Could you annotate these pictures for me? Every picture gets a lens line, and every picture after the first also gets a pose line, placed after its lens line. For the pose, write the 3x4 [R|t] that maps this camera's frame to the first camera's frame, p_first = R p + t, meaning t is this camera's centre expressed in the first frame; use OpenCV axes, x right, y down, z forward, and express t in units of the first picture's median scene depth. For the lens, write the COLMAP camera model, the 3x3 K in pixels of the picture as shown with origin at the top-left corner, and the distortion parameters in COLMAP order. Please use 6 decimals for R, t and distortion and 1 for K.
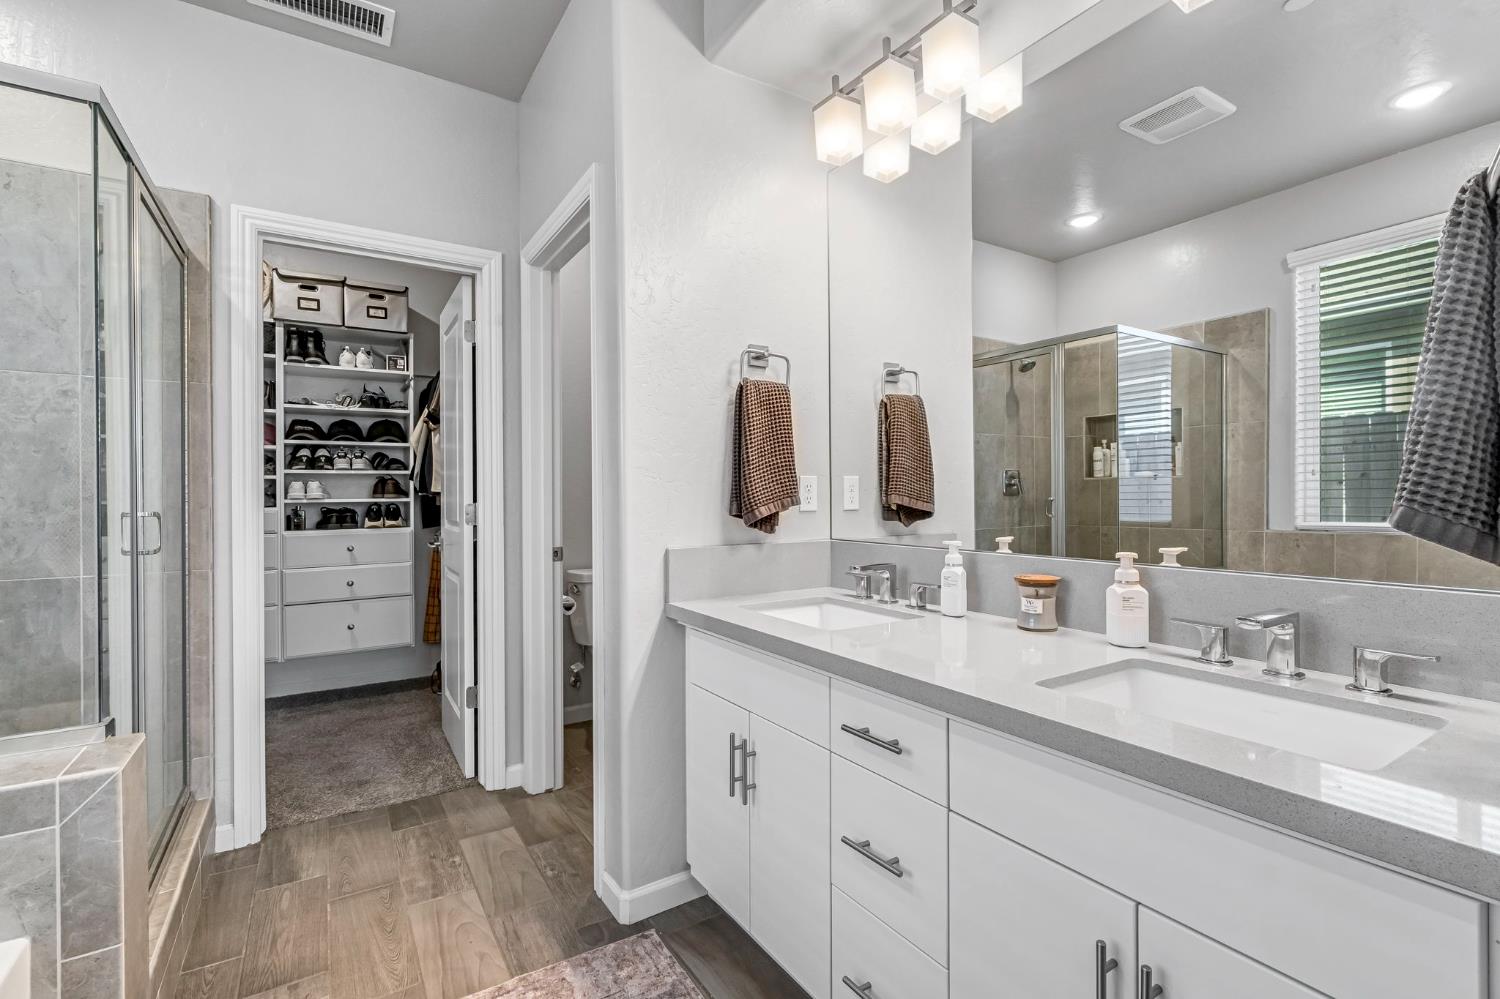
lens RADIAL K [[686.4, 0, 766.0], [0, 686.4, 495.7], [0, 0, 1]] dist [-0.004594, -0.000254]
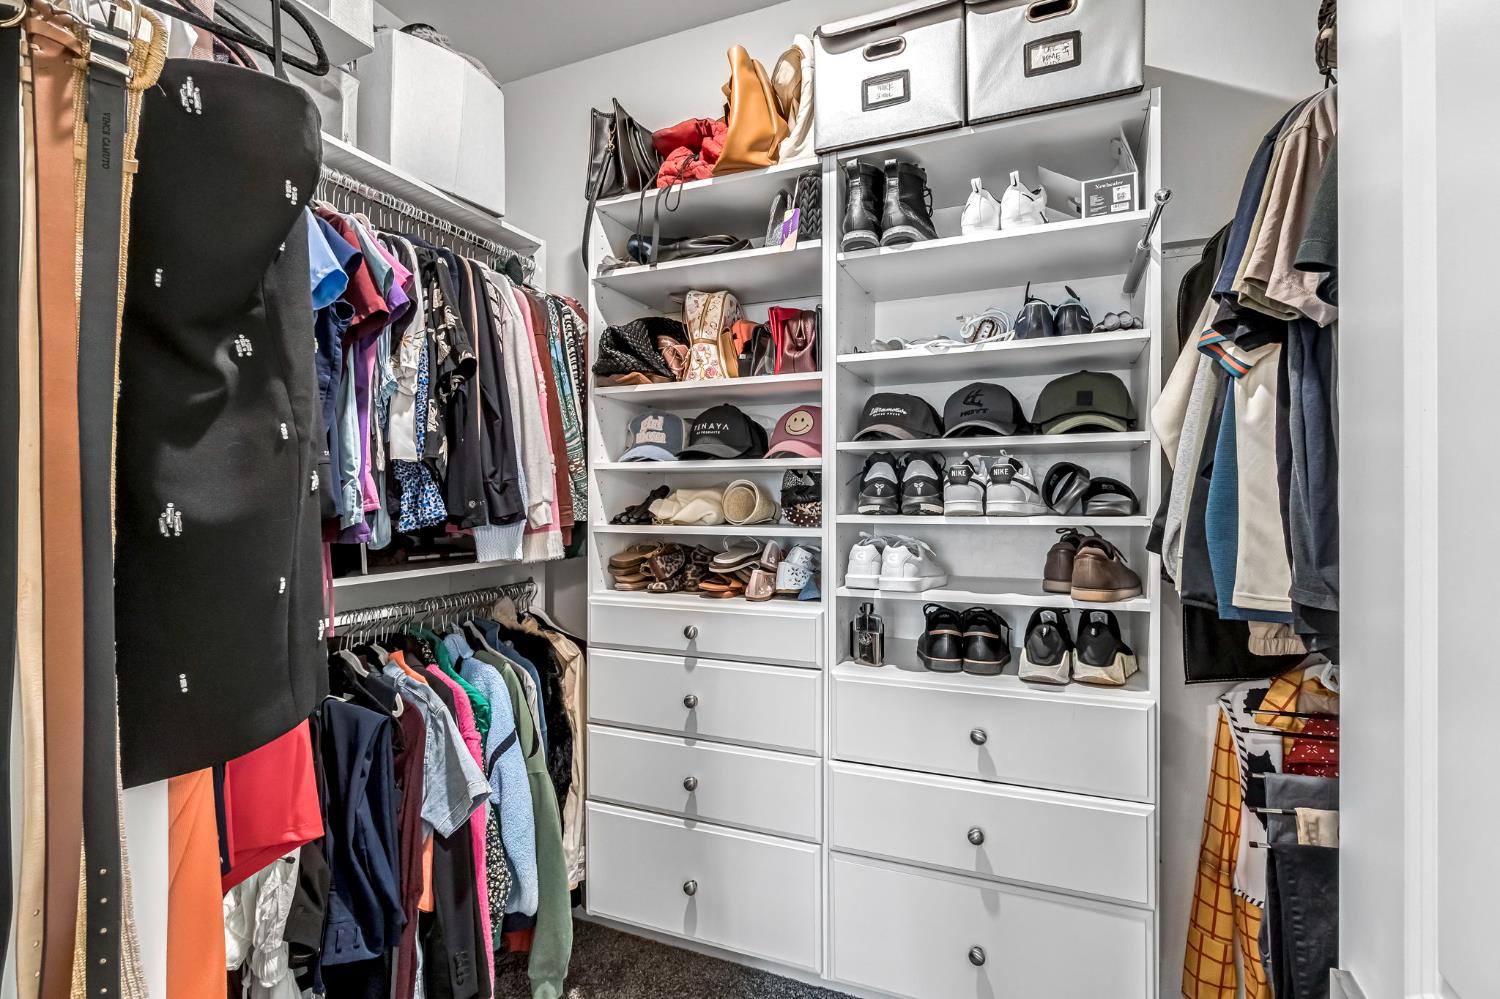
lens RADIAL K [[712.0, 0, 747.2], [0, 712.0, 496.9], [0, 0, 1]] dist [-0.017416, -0.000015]
pose [[0.549110, 0.004376, -0.835739, -0.579521], [-0.003505, 0.999990, 0.002933, -0.077025], [0.835743, 0.001319, 0.549120, 1.106033]]
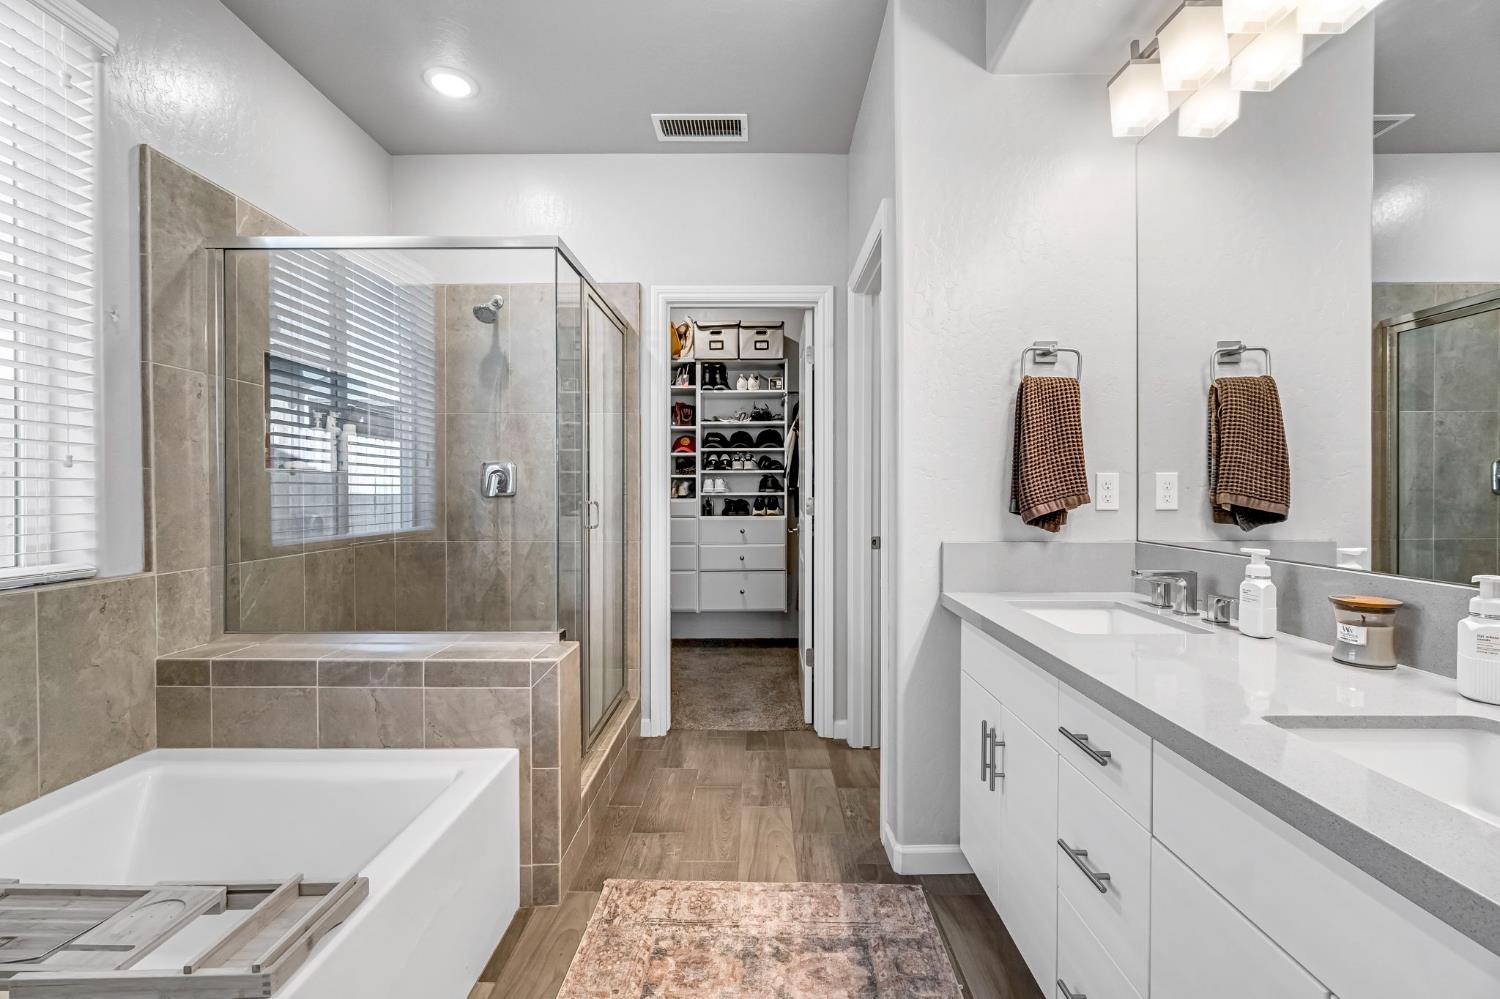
lens RADIAL K [[650.3, 0, 754.6], [0, 650.3, 494.9], [0, 0, 1]] dist [-0.012371, 0.000846]
pose [[0.833324, 0.009792, -0.552698, 0.140713], [-0.005464, 0.999940, 0.009477, -0.003947], [0.552758, -0.004877, 0.833328, -0.011181]]
